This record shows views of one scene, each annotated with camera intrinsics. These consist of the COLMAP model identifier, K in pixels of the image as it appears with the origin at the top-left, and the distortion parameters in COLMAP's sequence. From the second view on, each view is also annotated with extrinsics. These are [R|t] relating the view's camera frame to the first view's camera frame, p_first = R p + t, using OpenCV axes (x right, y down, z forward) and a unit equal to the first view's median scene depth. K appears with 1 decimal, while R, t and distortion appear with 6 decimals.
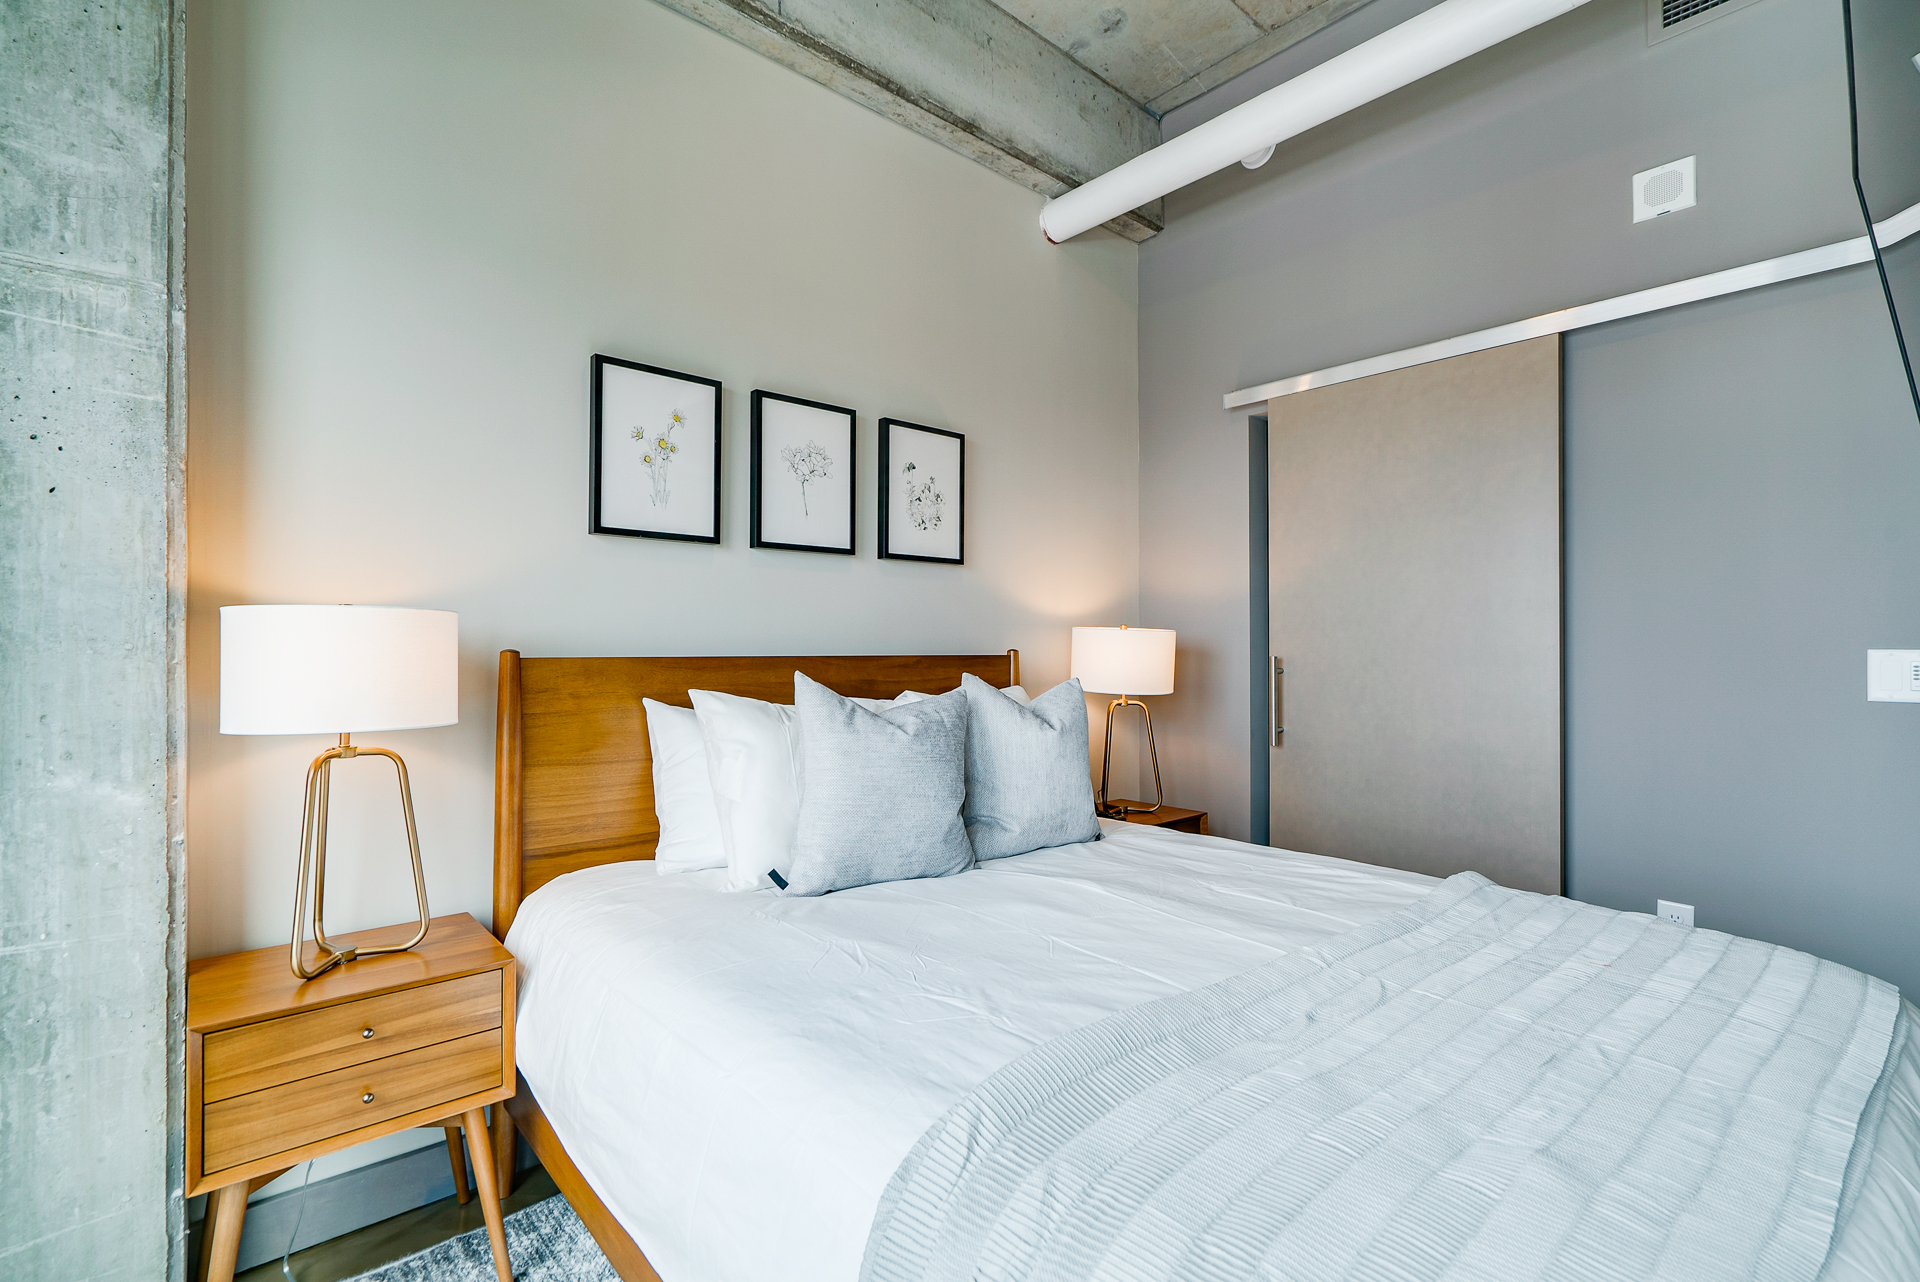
lens RADIAL K [[865.5, 0, 955.2], [0, 865.5, 642.3], [0, 0, 1]] dist [-0.001465, 0.000908]
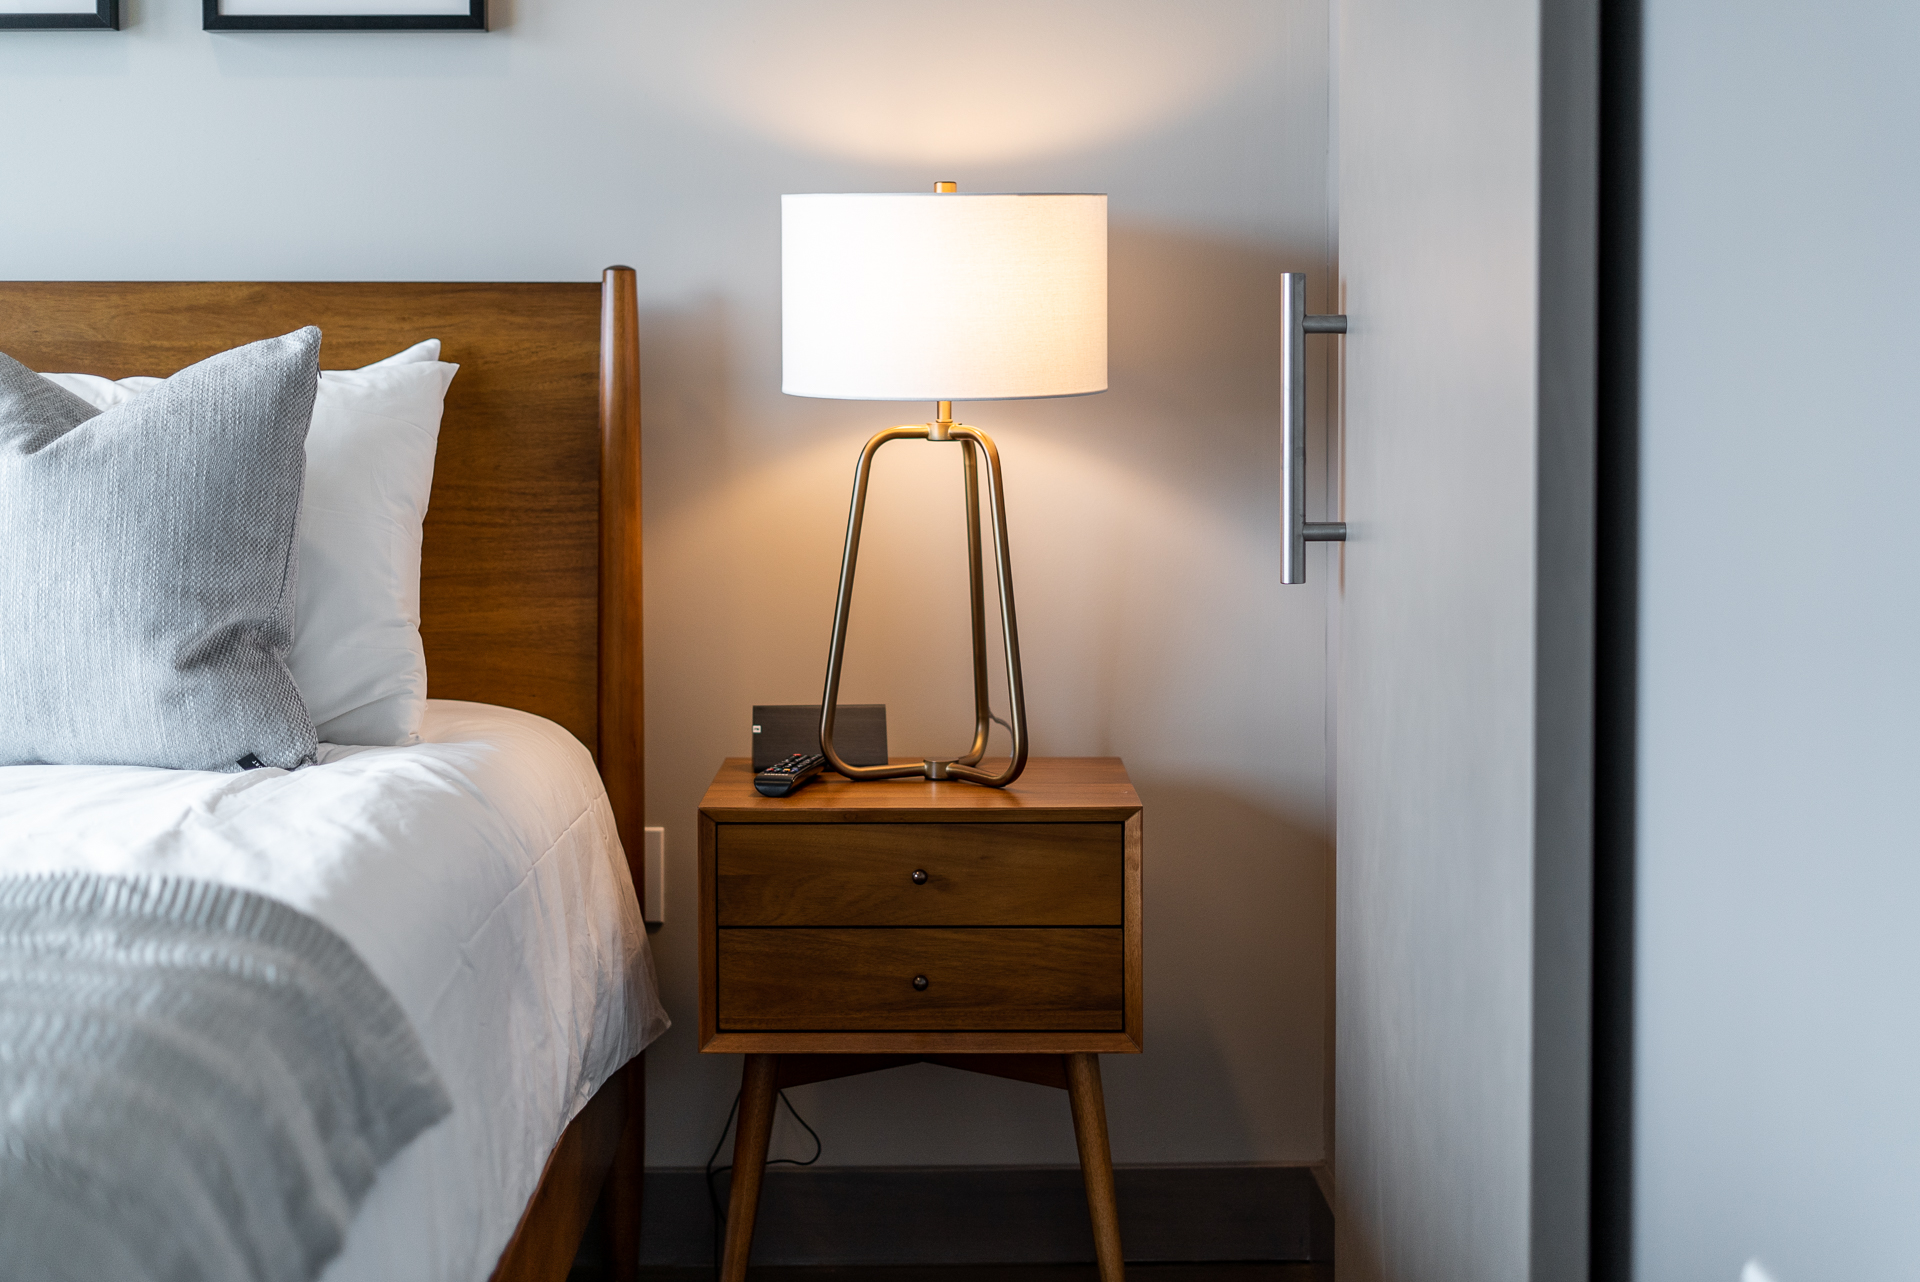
lens RADIAL K [[2768.7, 0, 960.1], [0, 2768.7, 452.2], [0, 0, 1]] dist [-0.006309, -0.001395]
pose [[0.779992, 0.019992, -0.625470, 1.298666], [0.004500, 0.999285, 0.037551, 0.062152], [0.625773, -0.032104, 0.779344, 0.338233]]
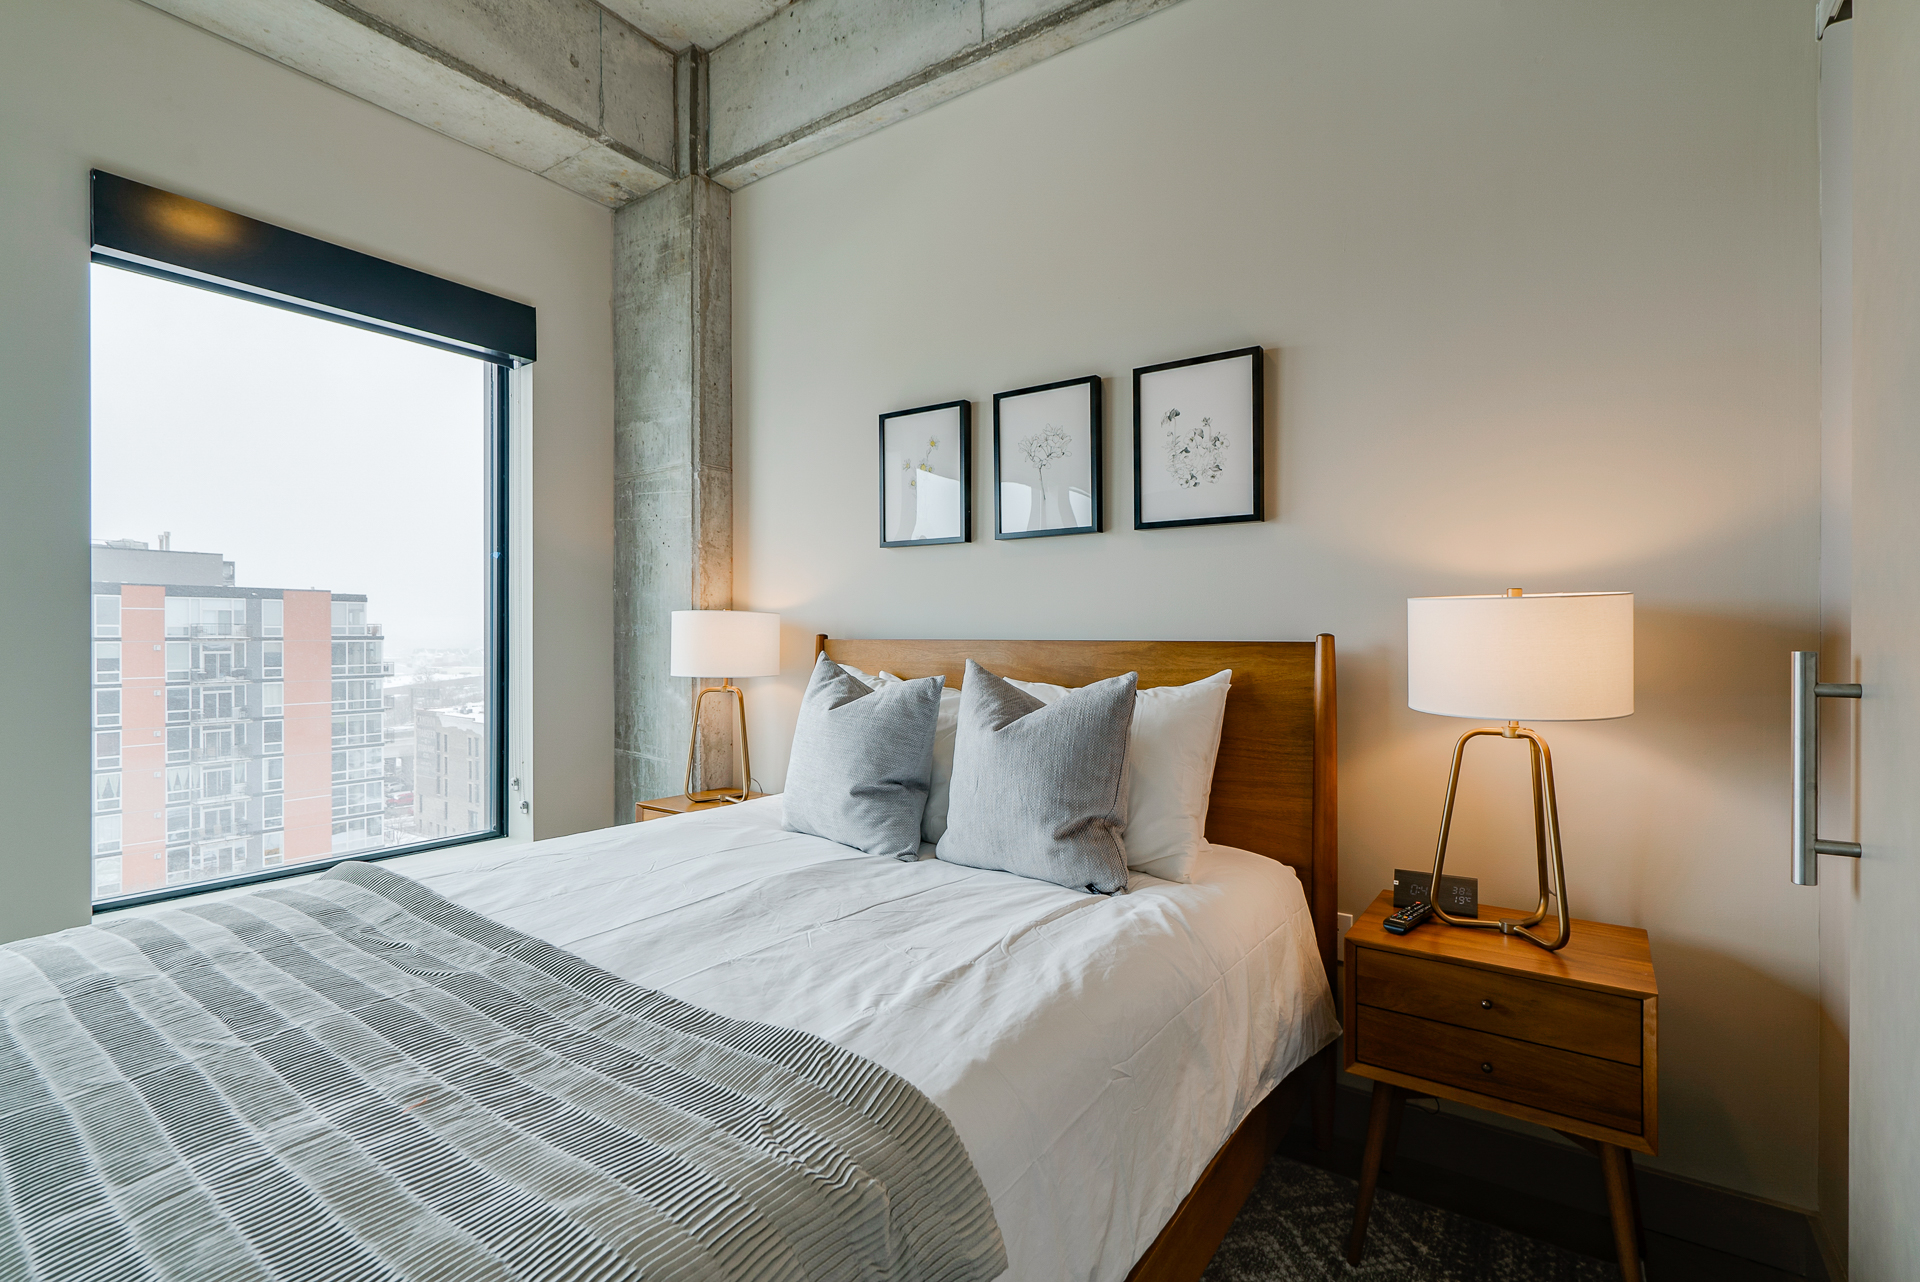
lens RADIAL K [[865.5, 0, 955.2], [0, 865.5, 642.3], [0, 0, 1]] dist [-0.001465, 0.000908]
pose [[0.251281, 0.008408, -0.967878, 0.986320], [0.006217, 0.999928, 0.010300, 0.009065], [0.967894, -0.008605, 0.251211, 0.821168]]
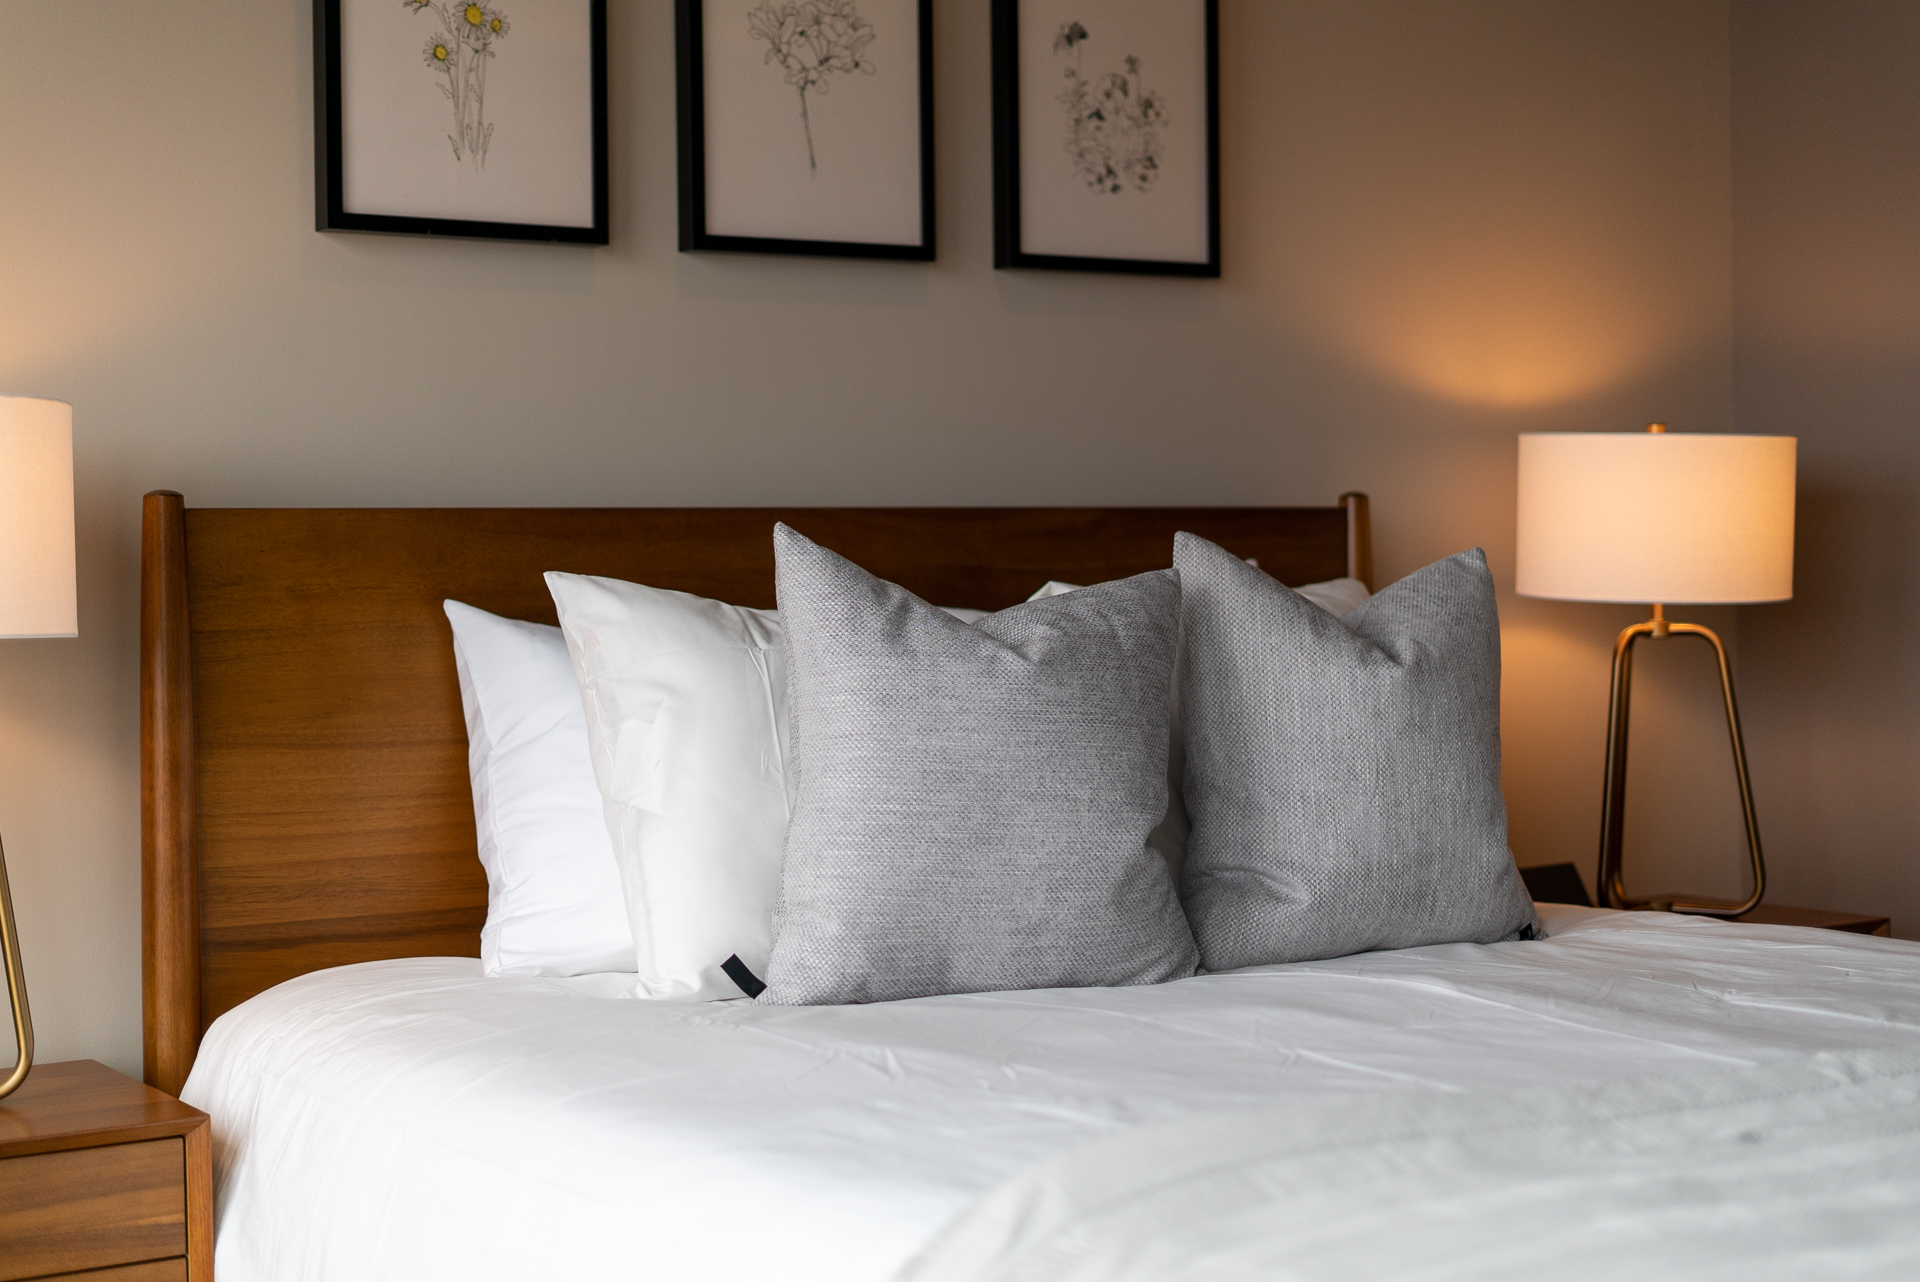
lens RADIAL K [[2793.5, 0, 963.4], [0, 2793.5, 605.2], [0, 0, 1]] dist [0.016802, 0.014566]
pose [[0.988821, -0.015846, -0.148265, 0.117582], [0.018588, 0.999680, 0.017129, 0.050215], [0.147946, -0.019694, 0.988799, -0.389054]]
